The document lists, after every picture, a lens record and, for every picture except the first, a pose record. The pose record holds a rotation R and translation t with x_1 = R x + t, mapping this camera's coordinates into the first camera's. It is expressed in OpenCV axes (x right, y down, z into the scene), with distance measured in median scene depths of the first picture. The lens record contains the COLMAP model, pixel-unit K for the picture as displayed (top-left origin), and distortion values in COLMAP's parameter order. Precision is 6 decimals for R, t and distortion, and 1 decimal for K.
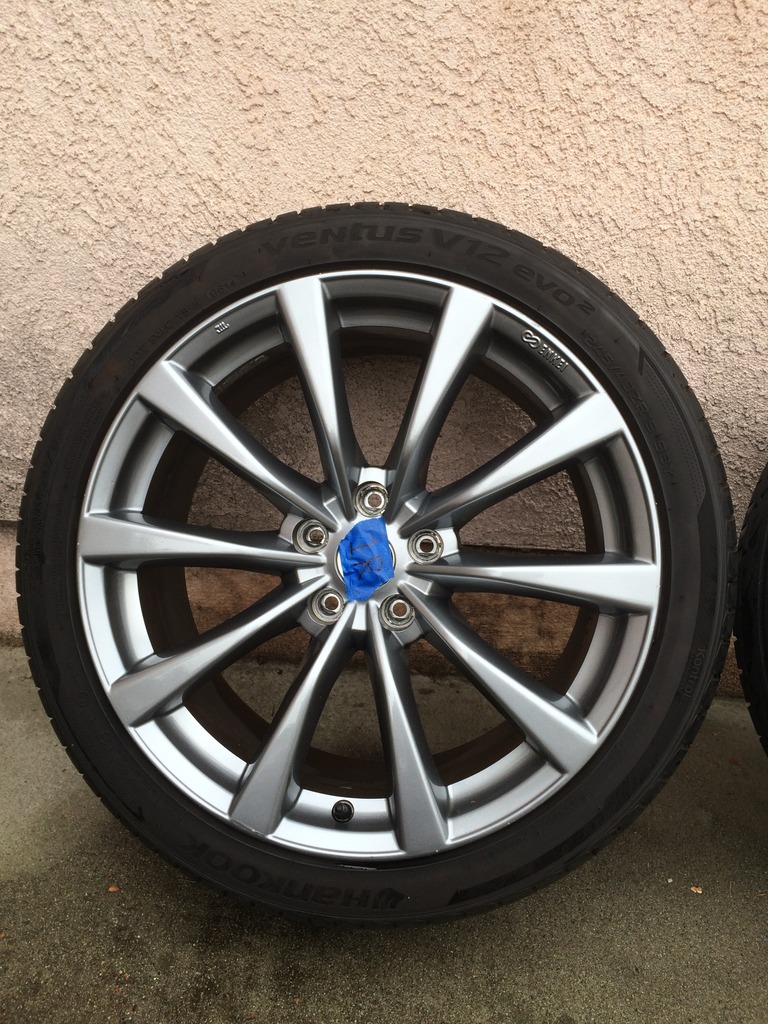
lens RADIAL K [[849.3, 0, 397.3], [0, 849.3, 507.8], [0, 0, 1]] dist [0.037528, -0.012642]
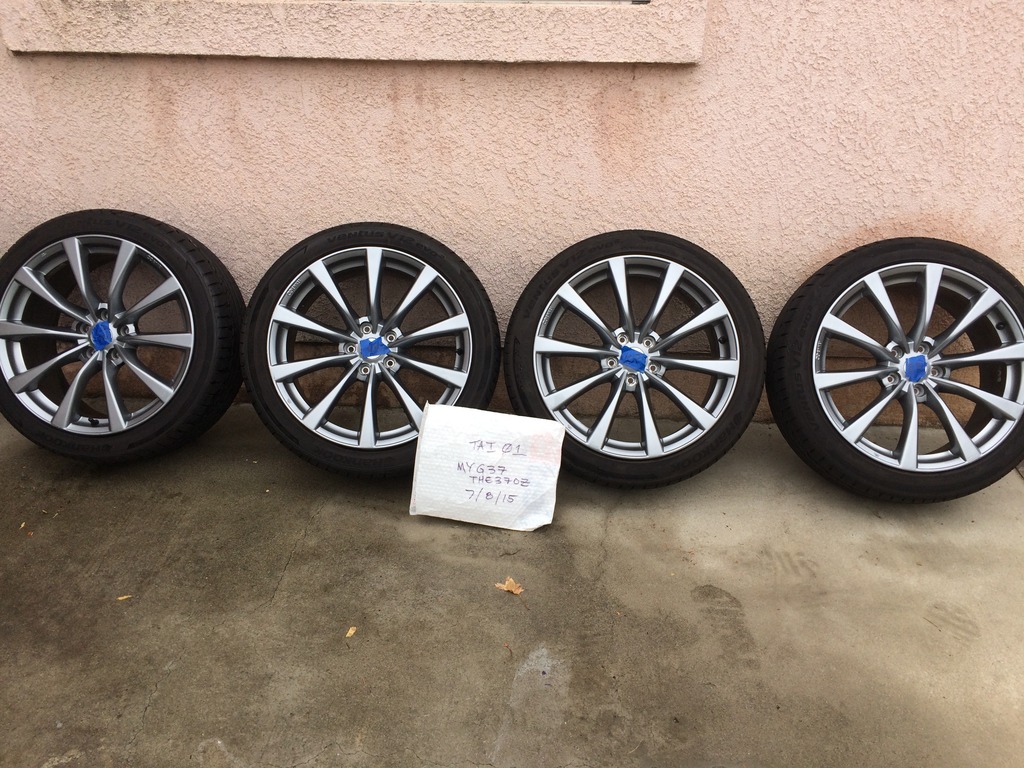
lens RADIAL K [[847.1, 0, 512.0], [0, 847.1, 384.0], [0, 0, 1]] dist [0.063978, -0.052095]
pose [[0.999498, -0.020506, 0.024139, 1.256420], [0.019829, 0.999413, 0.027931, 0.168905], [-0.024697, -0.027438, 0.999318, -1.892465]]
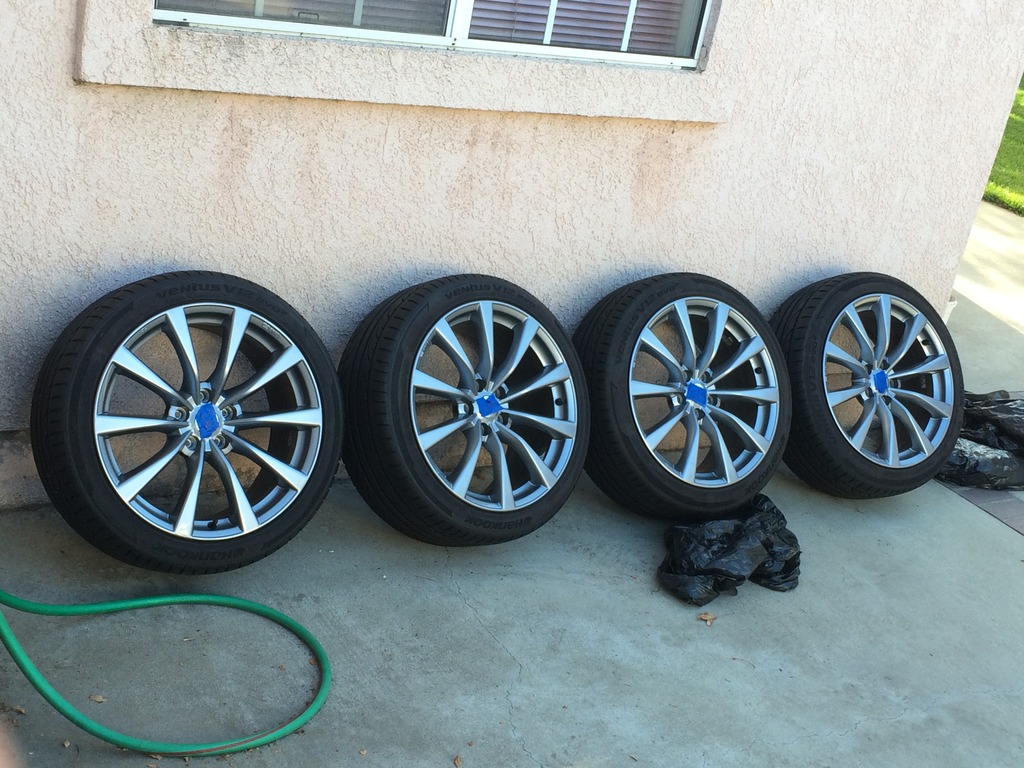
lens RADIAL K [[1493.8, 0, 512.0], [0, 1493.8, 384.0], [0, 0, 1]] dist [0.047749, 0.082013]
pose [[0.787929, -0.098806, 0.607787, -1.885345], [0.100791, 0.994425, 0.030997, -0.086608], [-0.607461, 0.036836, 0.793495, -2.822018]]
